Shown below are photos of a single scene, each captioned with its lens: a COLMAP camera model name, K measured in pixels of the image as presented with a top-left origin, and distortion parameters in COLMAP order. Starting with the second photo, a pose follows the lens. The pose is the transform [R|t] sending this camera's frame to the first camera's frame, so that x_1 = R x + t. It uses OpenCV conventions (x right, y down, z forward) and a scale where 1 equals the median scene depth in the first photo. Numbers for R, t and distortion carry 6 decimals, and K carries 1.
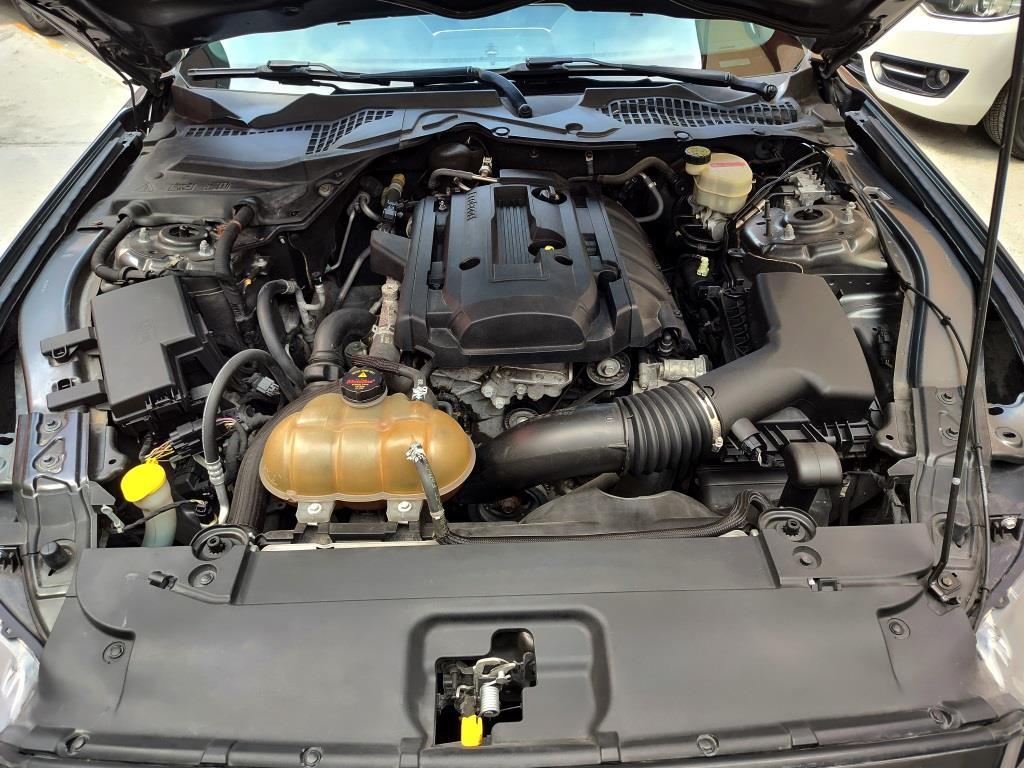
lens RADIAL K [[683.2, 0, 509.8], [0, 683.2, 384.5], [0, 0, 1]] dist [-0.003481, 0.006130]
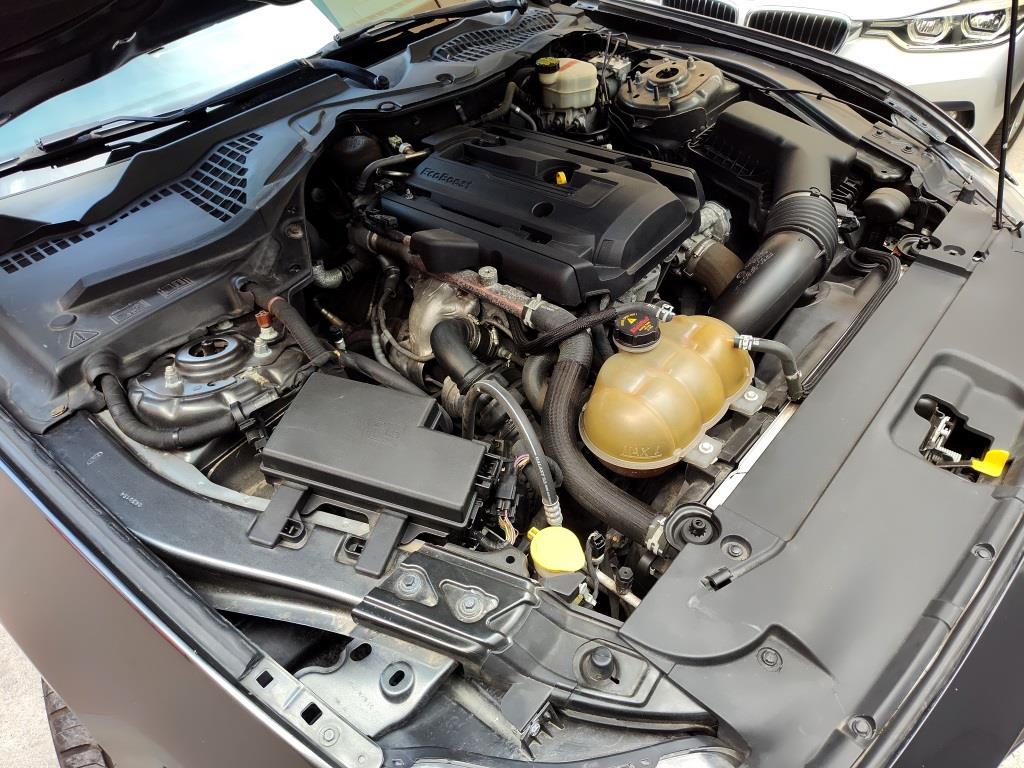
lens RADIAL K [[683.2, 0, 509.1], [0, 683.2, 381.0], [0, 0, 1]] dist [-0.003481, 0.006130]
pose [[0.689598, -0.530404, 0.493078, -0.581529], [0.528748, 0.834008, 0.157659, -0.125934], [-0.494854, 0.151993, 0.855580, 0.193195]]
